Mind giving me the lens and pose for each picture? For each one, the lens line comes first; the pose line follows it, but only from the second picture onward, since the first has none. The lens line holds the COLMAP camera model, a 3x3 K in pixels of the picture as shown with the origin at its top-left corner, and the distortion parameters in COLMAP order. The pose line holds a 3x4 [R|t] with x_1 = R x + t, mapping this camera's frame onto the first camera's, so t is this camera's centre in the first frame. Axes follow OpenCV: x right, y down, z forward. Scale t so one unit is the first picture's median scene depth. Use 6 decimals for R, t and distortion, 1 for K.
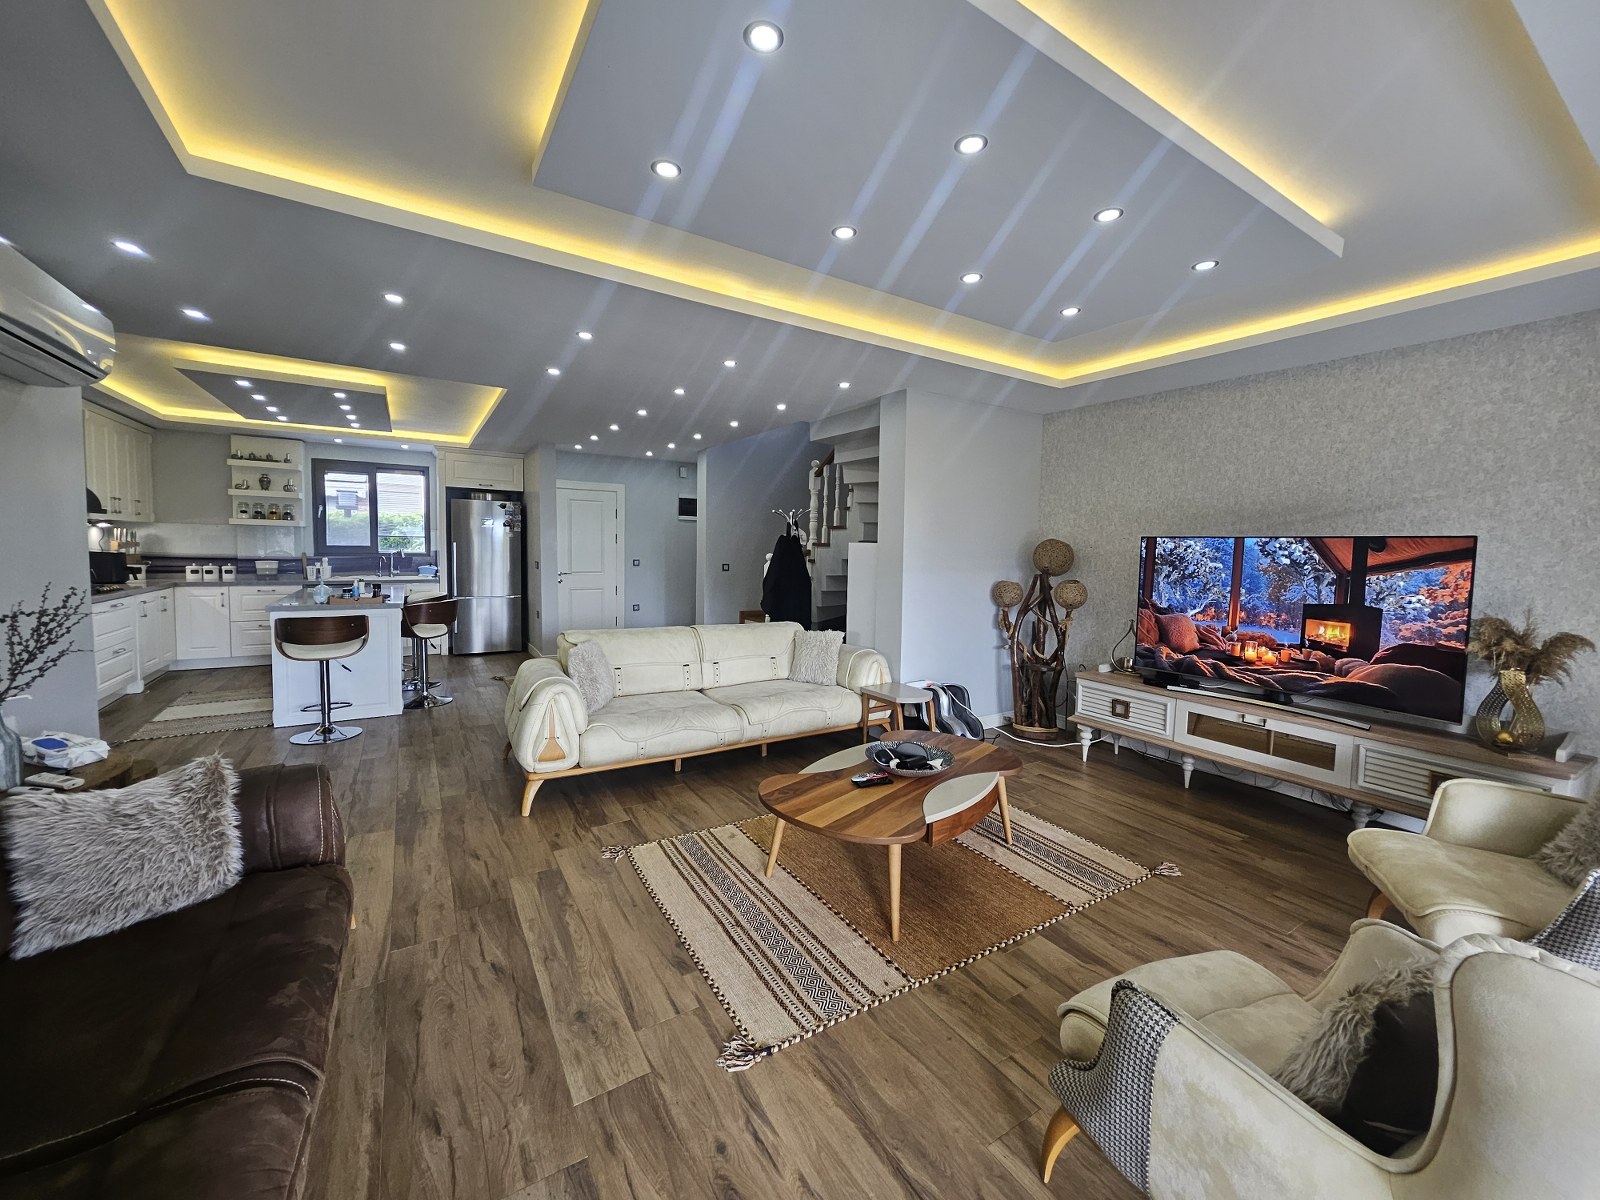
lens RADIAL K [[626.5, 0, 796.6], [0, 626.5, 583.8], [0, 0, 1]] dist [0.009924, -0.002129]
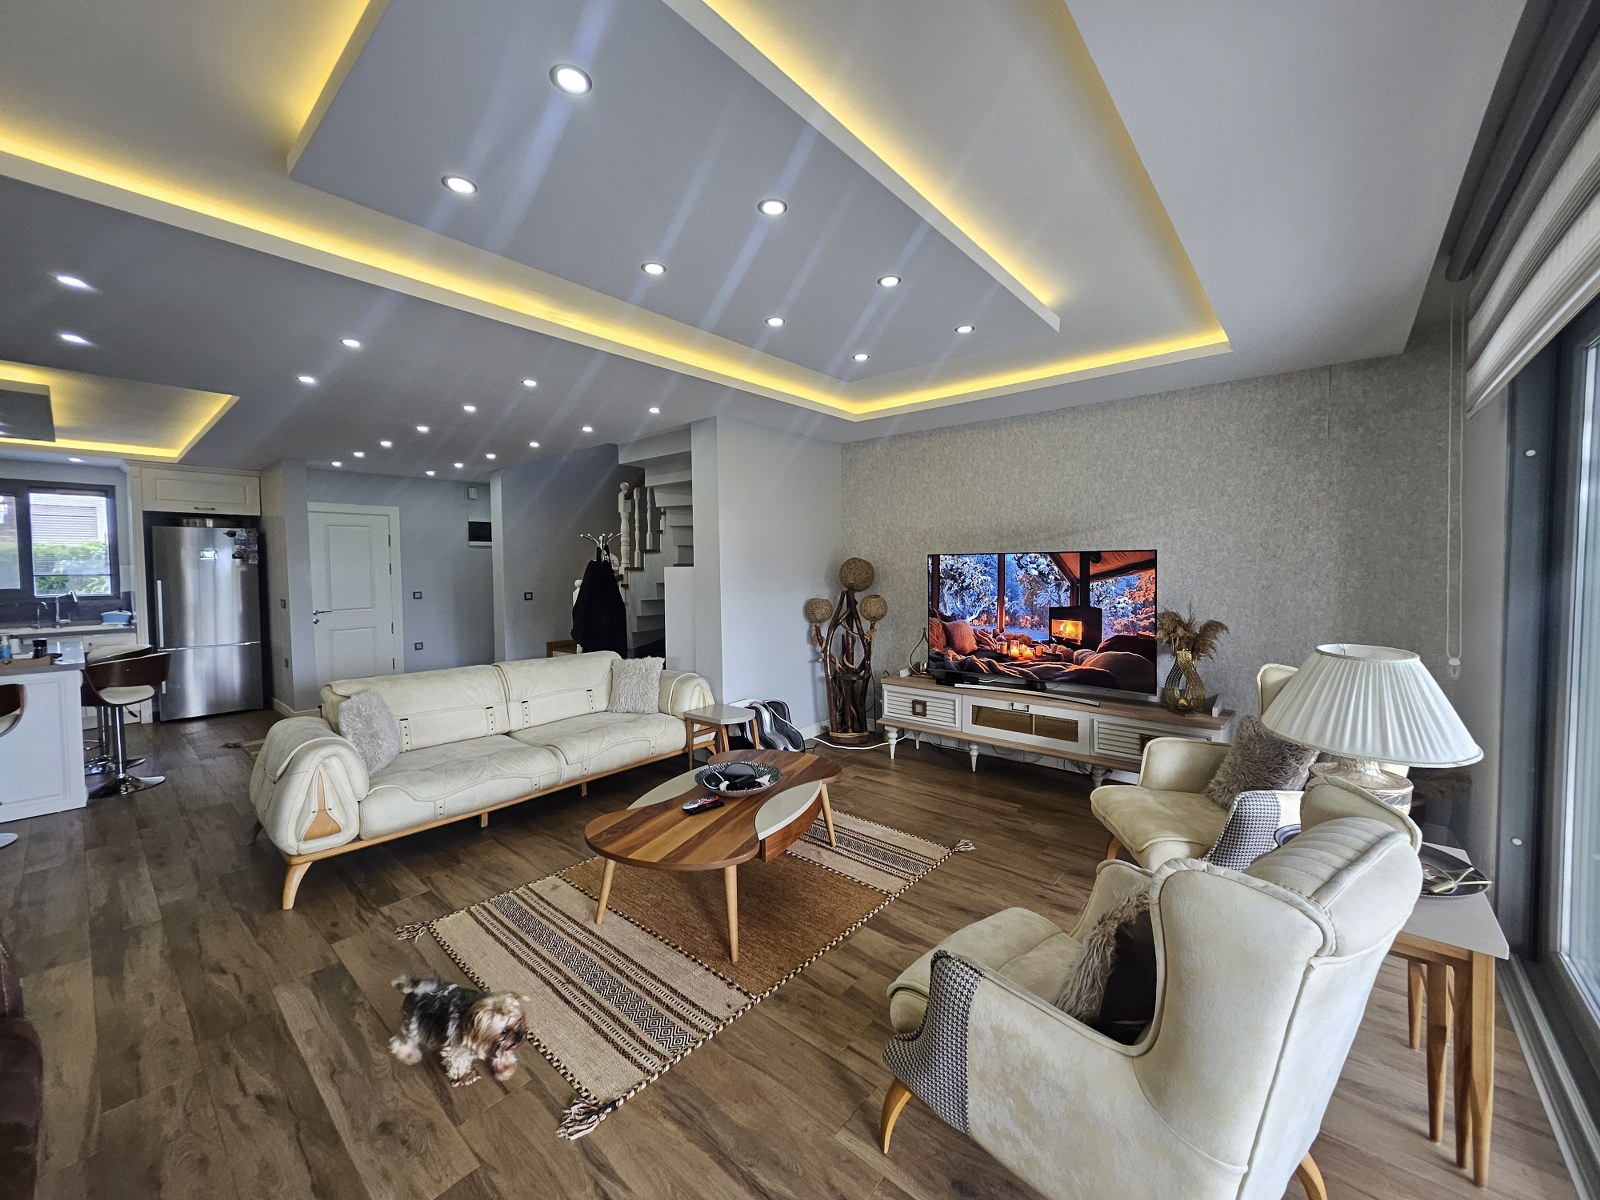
lens RADIAL K [[627.6, 0, 800.0], [0, 627.6, 583.7], [0, 0, 1]] dist [0.008913, -0.004821]
pose [[0.953465, -0.039824, 0.298862, -0.015516], [0.048716, 0.998562, -0.022358, -0.009860], [-0.297542, 0.035877, 0.954034, -0.016258]]
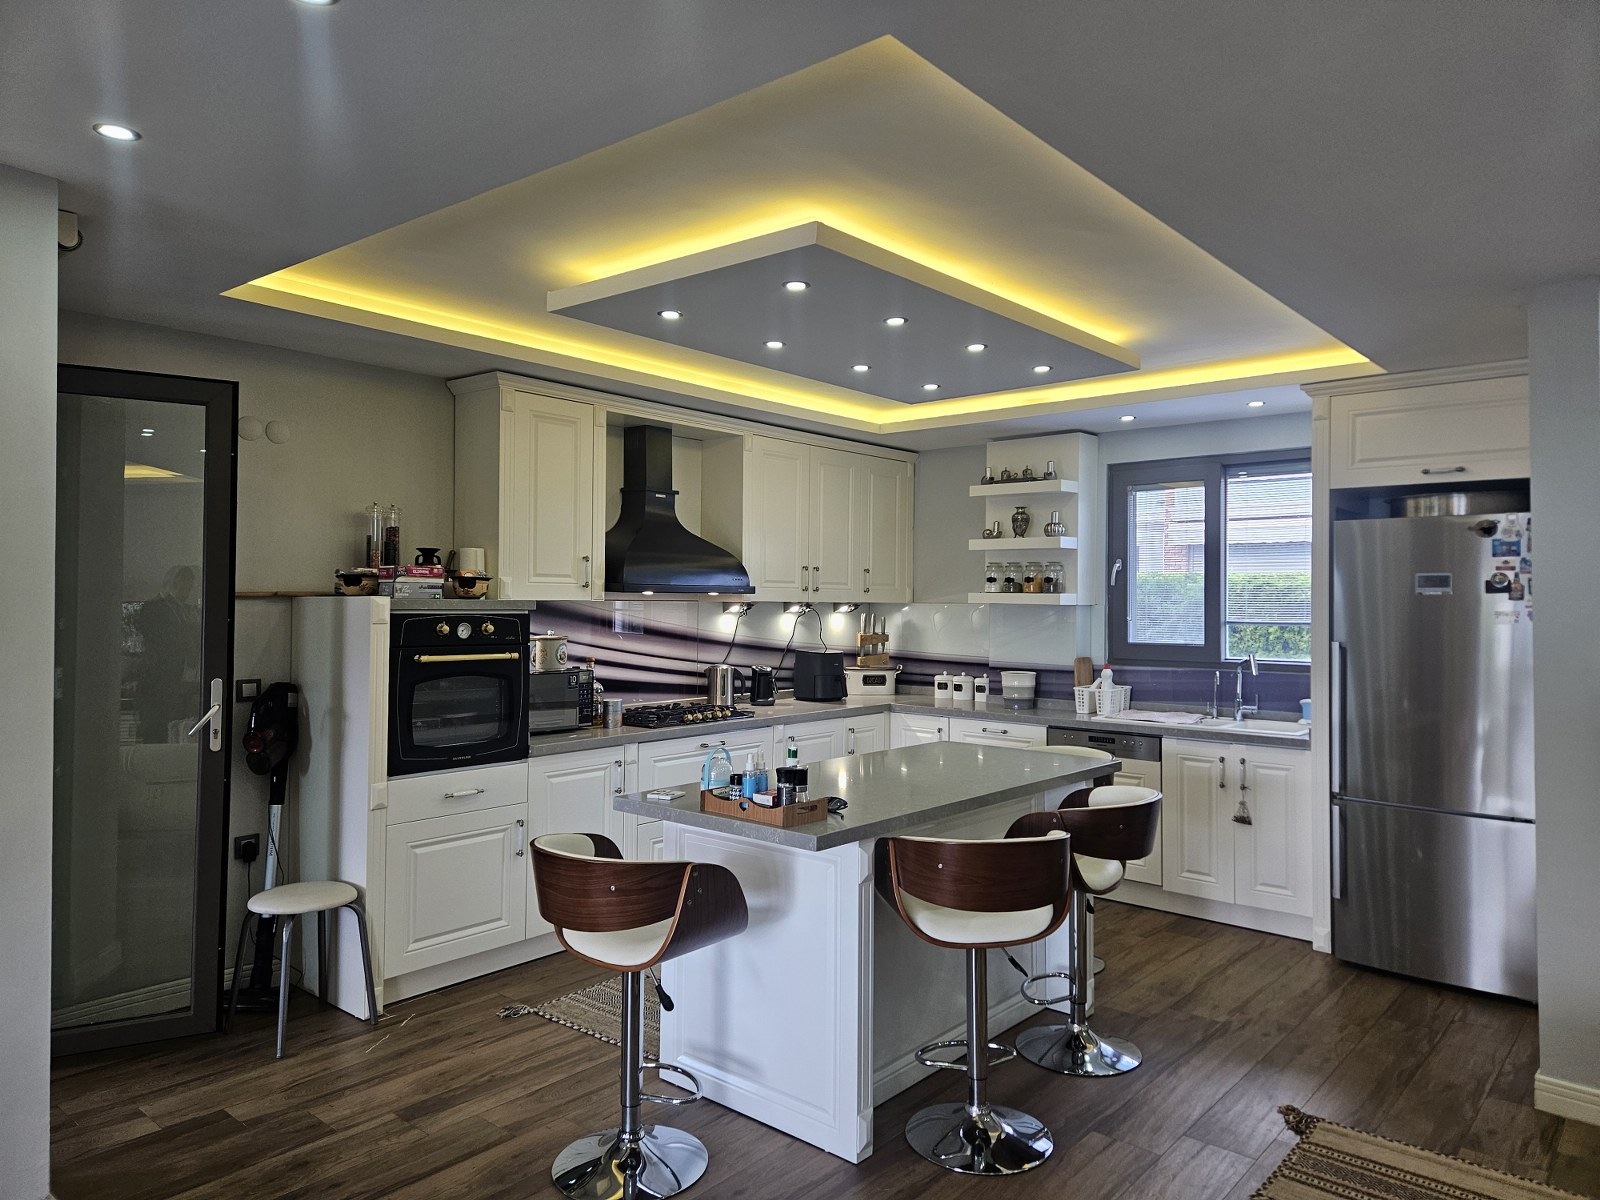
lens RADIAL K [[1058.3, 0, 800.0], [0, 1058.3, 600.0], [0, 0, 1]] dist [0.053763, -0.000173]
pose [[0.294930, -0.019289, -0.955324, -0.118744], [-0.061221, 0.997361, -0.039038, -0.106578], [0.953555, 0.069999, 0.292971, 1.197789]]
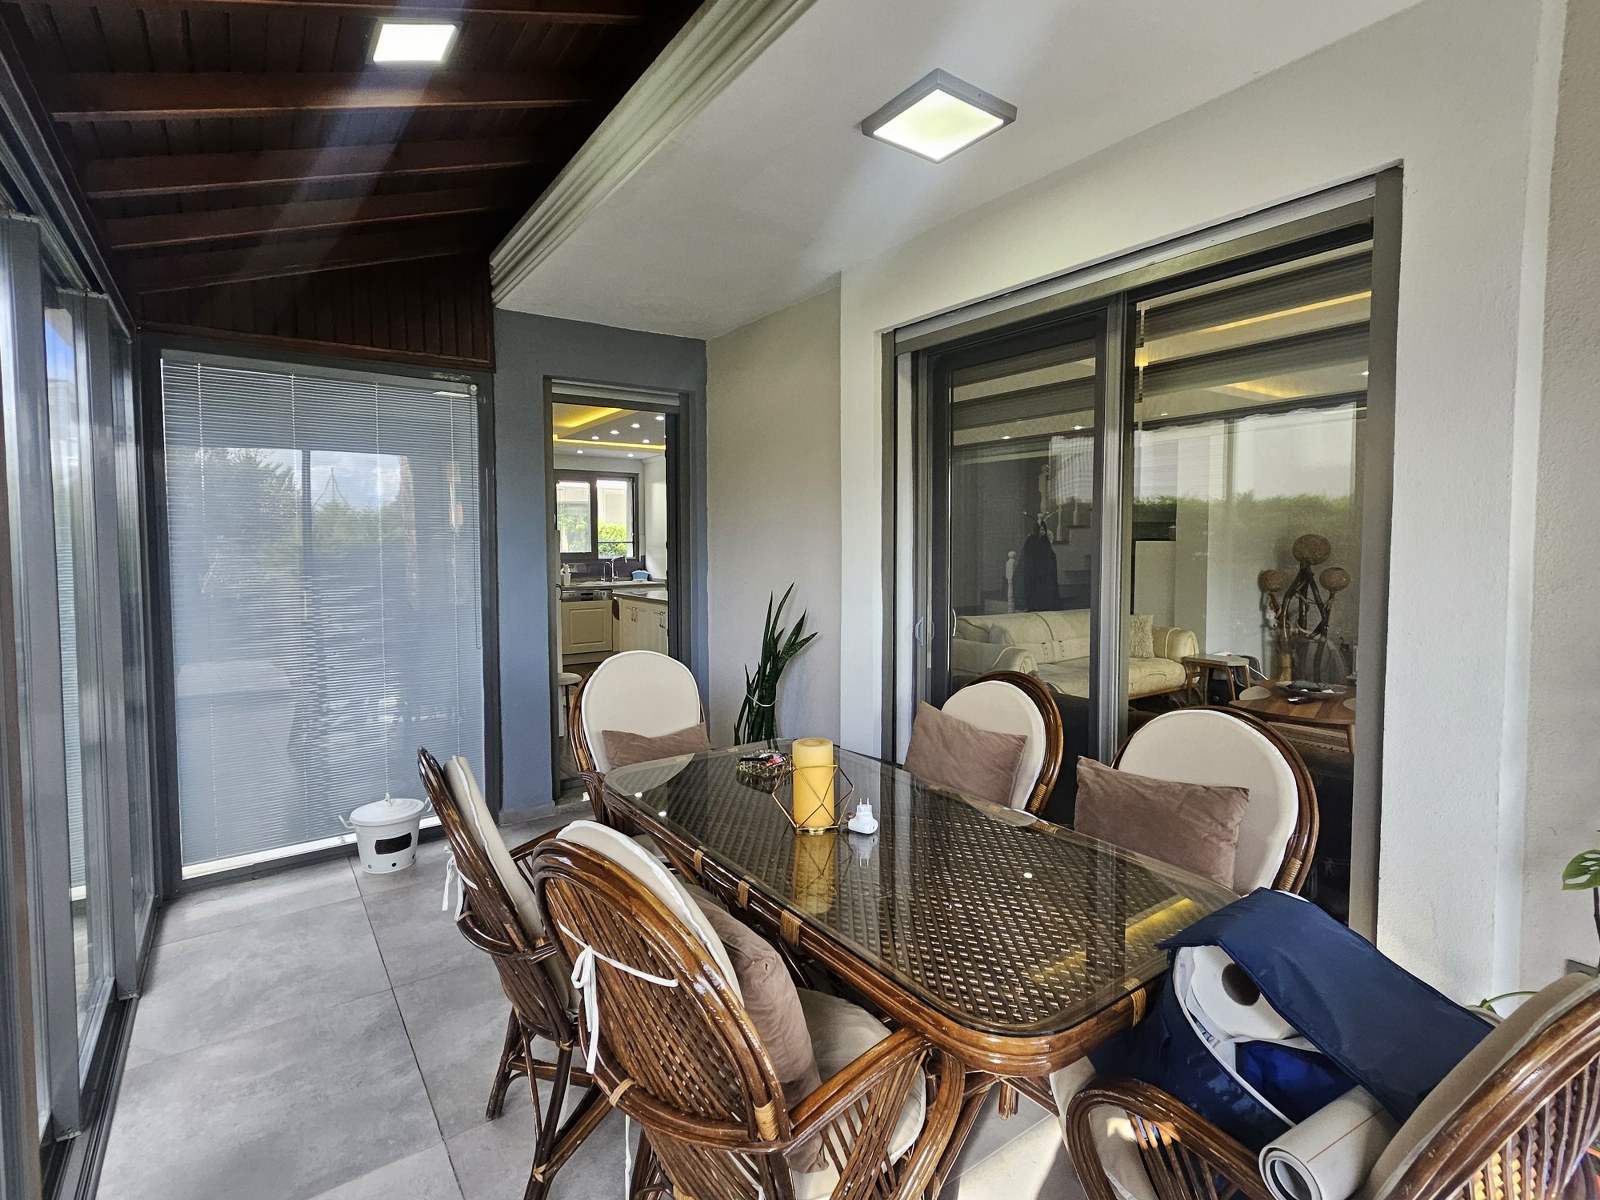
lens RADIAL K [[785.1, 0, 797.7], [0, 785.1, 574.3], [0, 0, 1]] dist [0.001492, -0.000200]
pose [[0.998060, -0.022286, 0.058140, -0.980756], [0.023299, 0.999587, -0.016803, 0.011394], [-0.057741, 0.018125, 0.998167, -0.678782]]
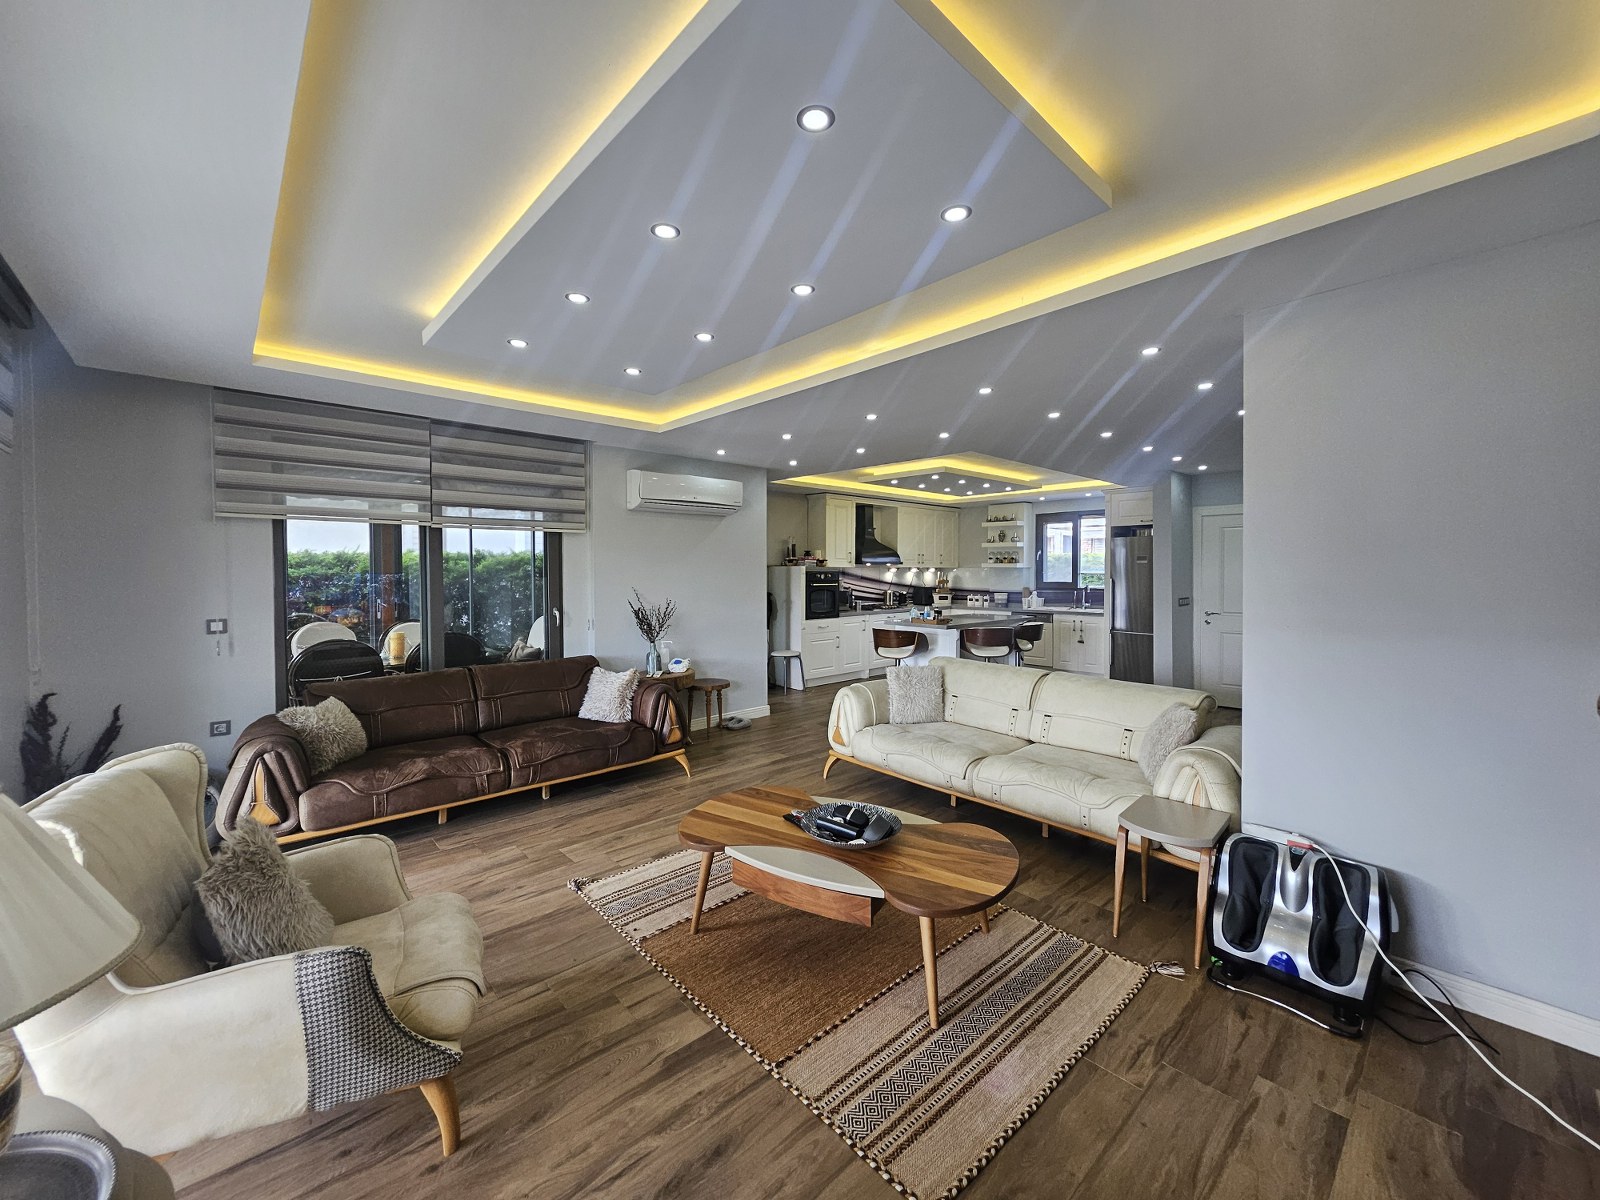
lens RADIAL K [[626.5, 0, 796.6], [0, 626.5, 583.8], [0, 0, 1]] dist [0.009924, -0.002129]
pose [[0.183277, 0.001557, -0.983060, 0.898662], [-0.057300, 0.998316, -0.009101, -0.039766], [0.981390, 0.057997, 0.183057, 0.652474]]
